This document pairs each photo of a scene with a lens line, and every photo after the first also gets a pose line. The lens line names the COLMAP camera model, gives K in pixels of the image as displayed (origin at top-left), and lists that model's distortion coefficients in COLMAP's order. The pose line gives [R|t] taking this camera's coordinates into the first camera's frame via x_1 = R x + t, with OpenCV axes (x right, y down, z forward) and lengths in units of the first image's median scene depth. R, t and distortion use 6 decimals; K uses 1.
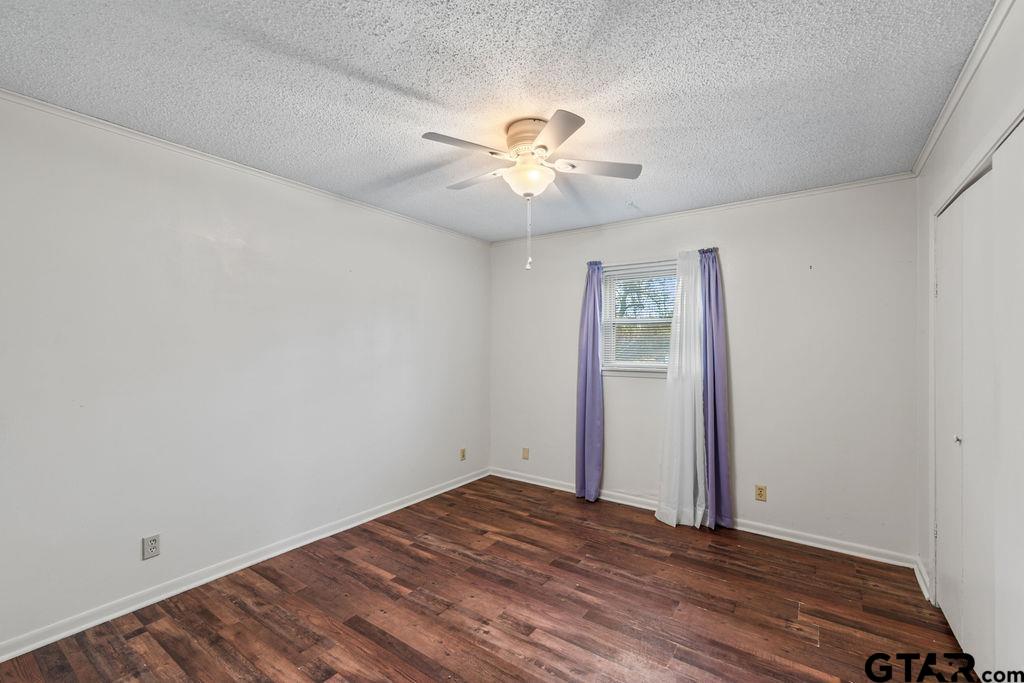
lens RADIAL K [[441.2, 0, 515.3], [0, 441.2, 325.8], [0, 0, 1]] dist [0.001897, 0.000511]
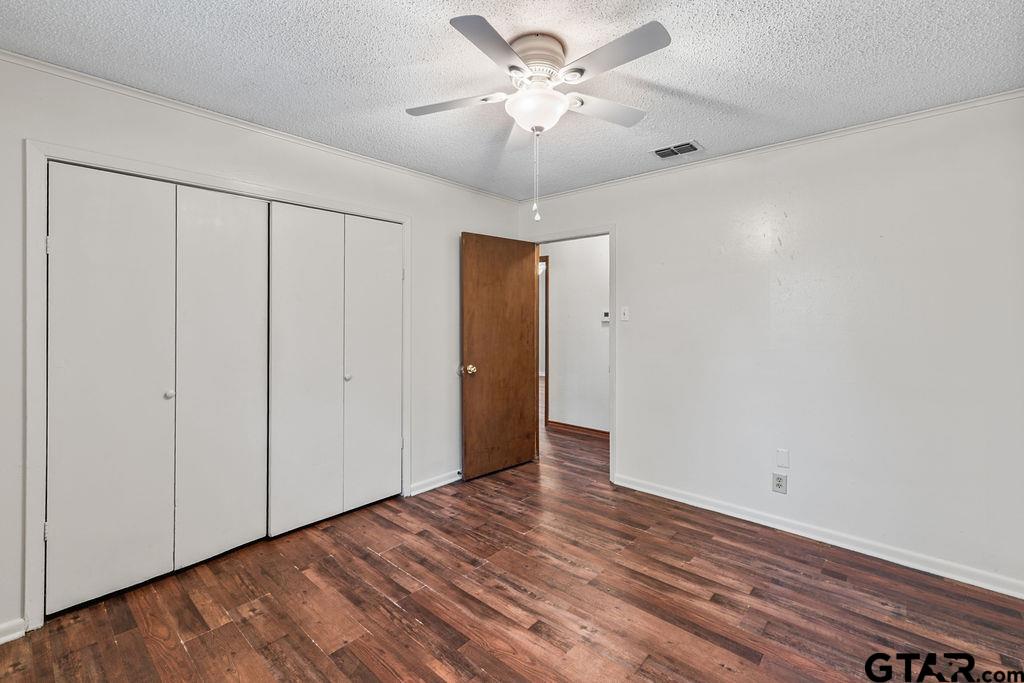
lens RADIAL K [[441.2, 0, 515.3], [0, 441.2, 325.8], [0, 0, 1]] dist [0.001897, 0.000511]
pose [[-0.993288, -0.006660, 0.115478, -0.026502], [-0.009740, 0.999611, -0.026123, 0.093363], [-0.115259, -0.027072, -0.992966, 1.940716]]
